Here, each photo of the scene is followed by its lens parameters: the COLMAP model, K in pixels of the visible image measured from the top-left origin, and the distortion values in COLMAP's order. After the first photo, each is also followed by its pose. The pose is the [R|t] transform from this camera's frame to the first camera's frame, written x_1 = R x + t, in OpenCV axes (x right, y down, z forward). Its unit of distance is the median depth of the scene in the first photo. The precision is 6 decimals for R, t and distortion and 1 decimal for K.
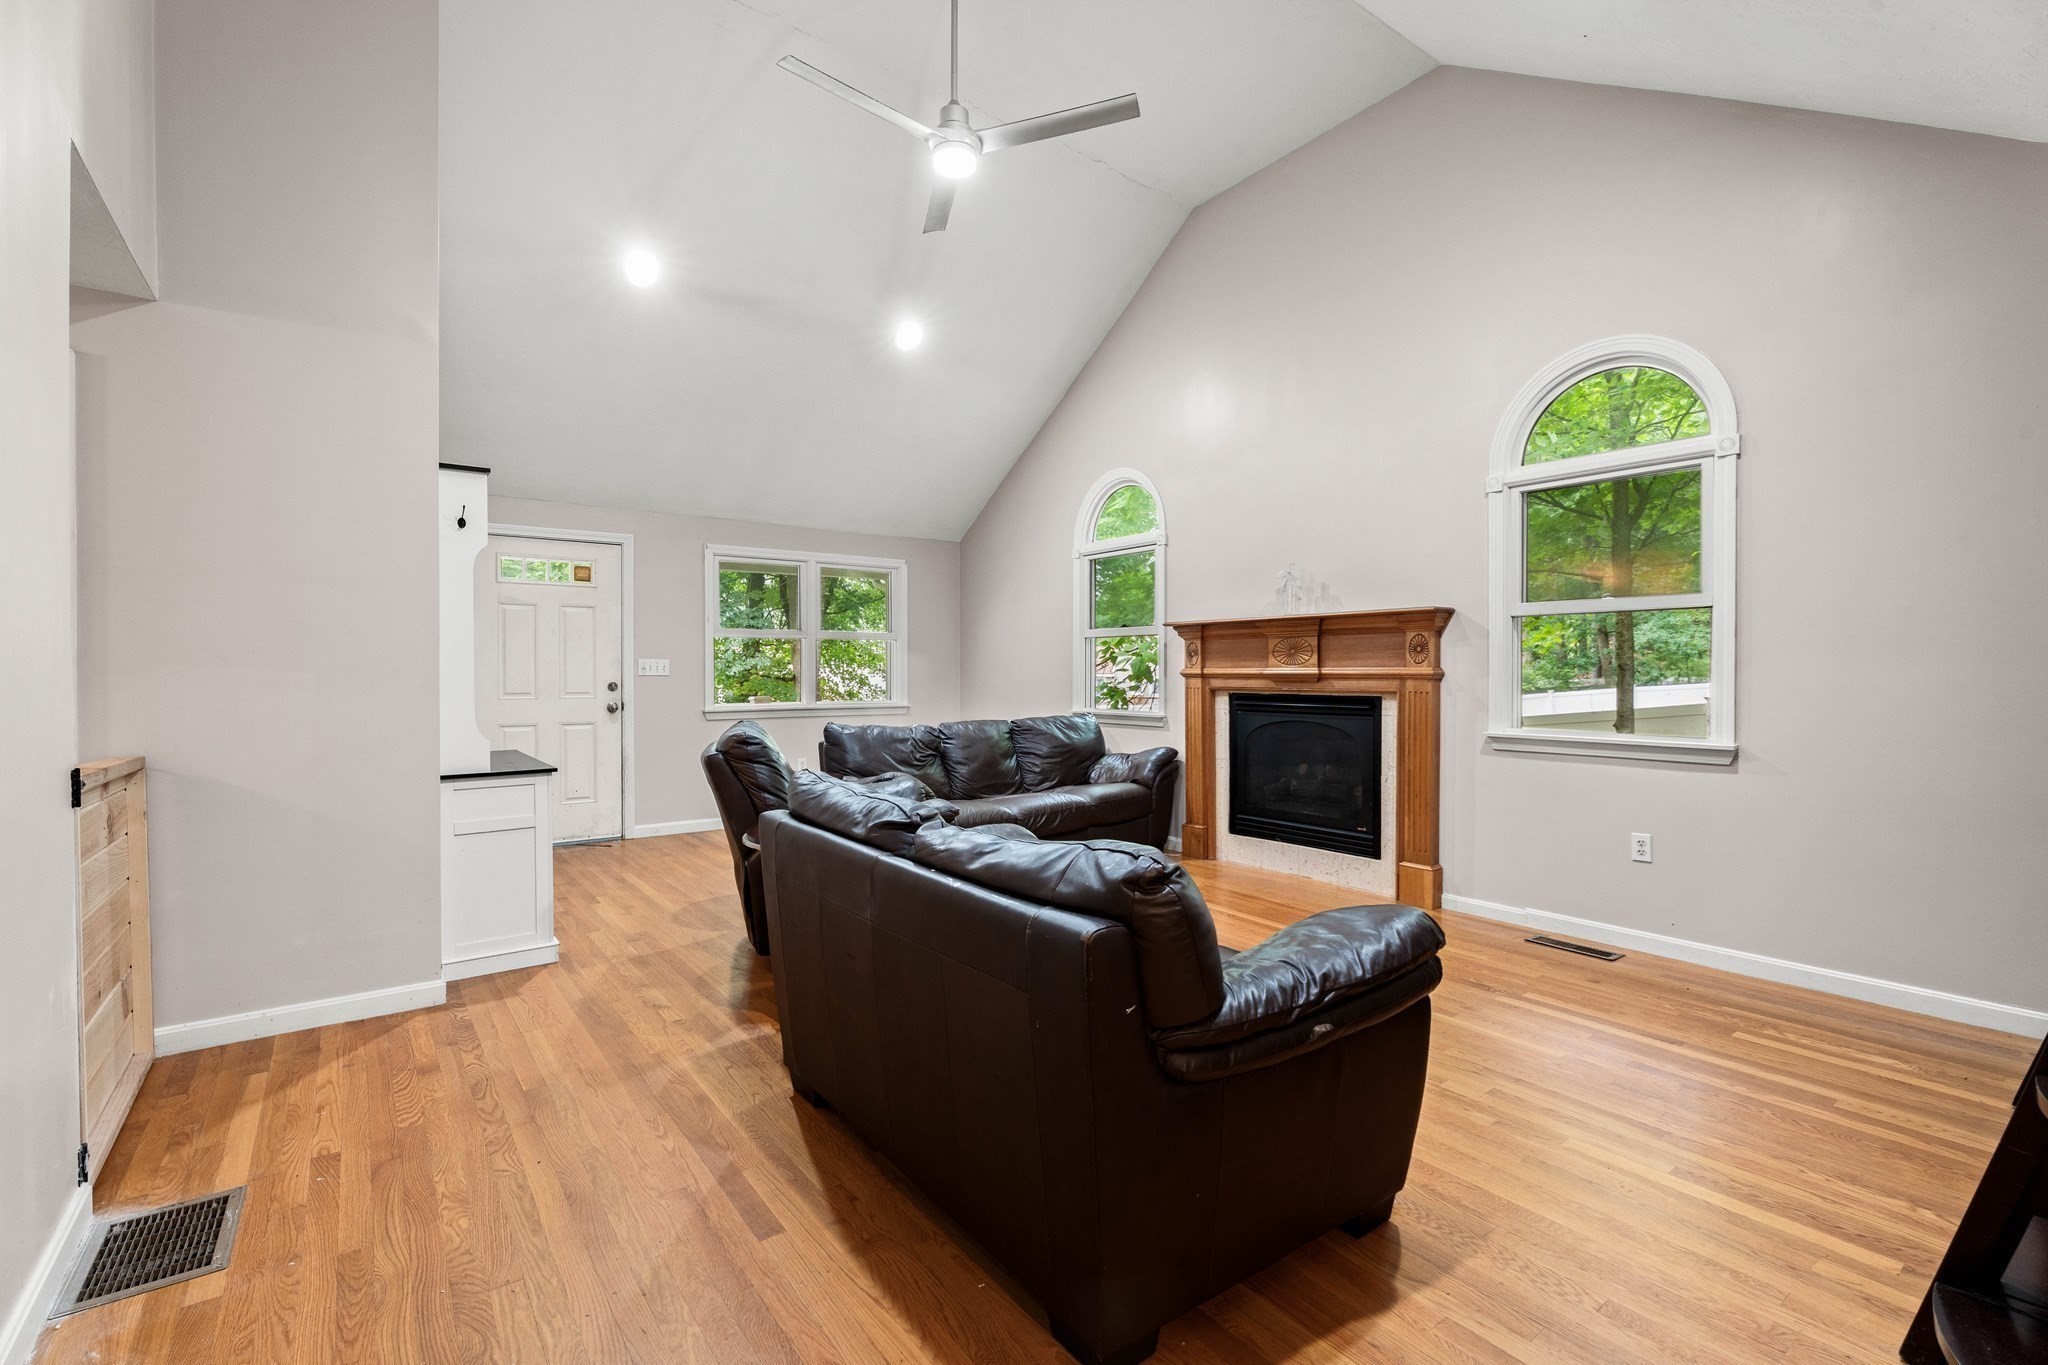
lens RADIAL K [[905.1, 0, 1024.0], [0, 905.1, 682.5], [0, 0, 1]] dist [0.000459, 0.000079]
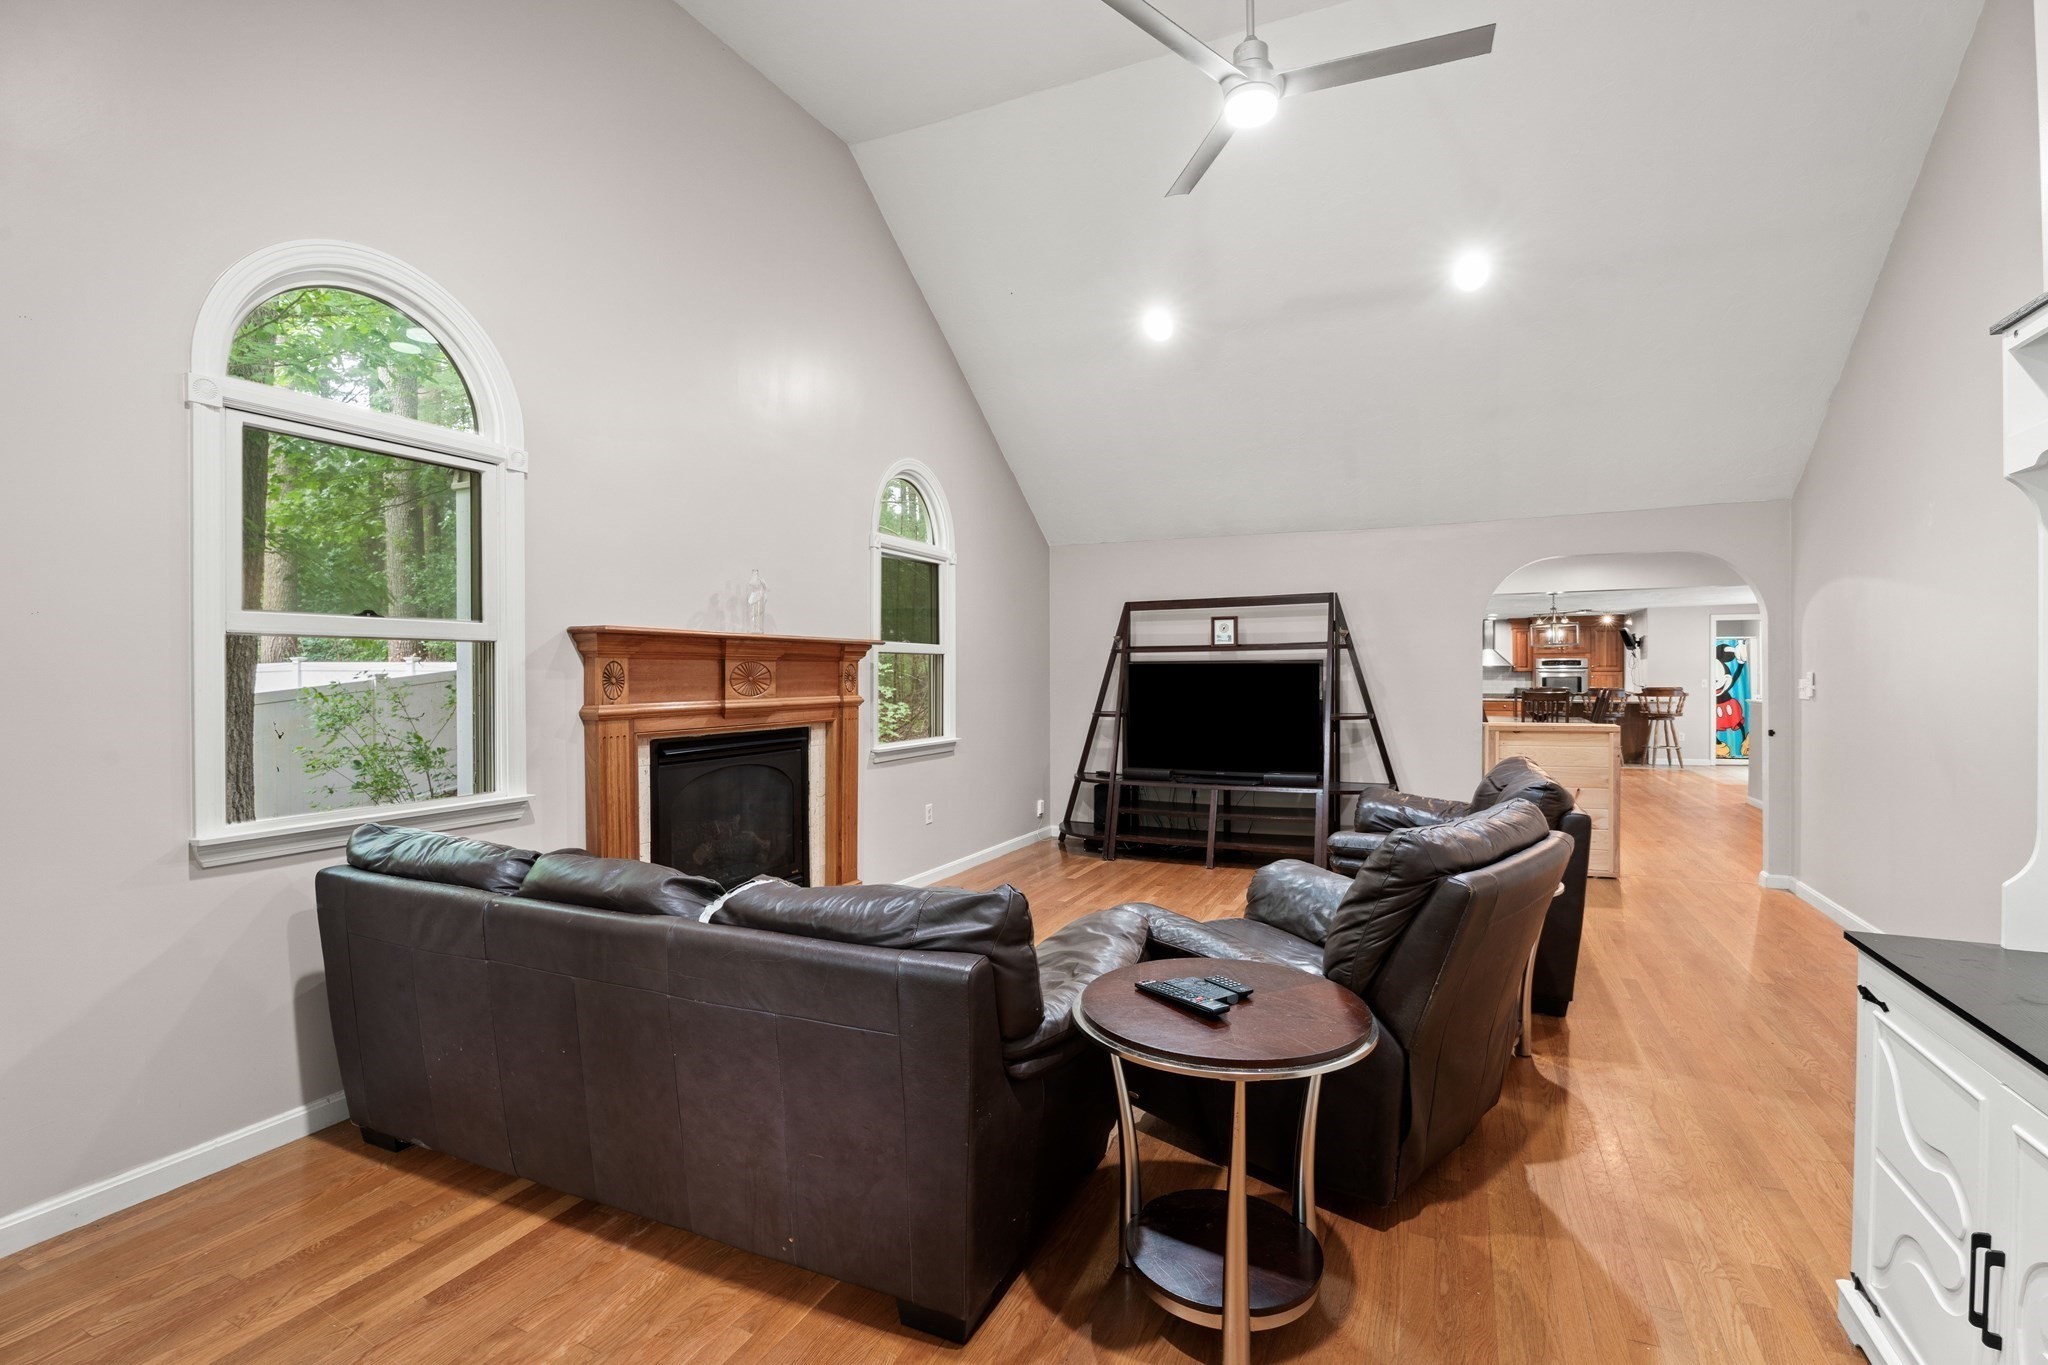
lens RADIAL K [[927.4, 0, 1024.0], [0, 927.4, 682.5], [0, 0, 1]] dist [0.000570, 0.000049]
pose [[-0.481528, 0.000461, 0.876430, -0.529546], [0.020982, 0.999719, 0.011001, -0.034618], [-0.876179, 0.023687, -0.481403, 1.161520]]
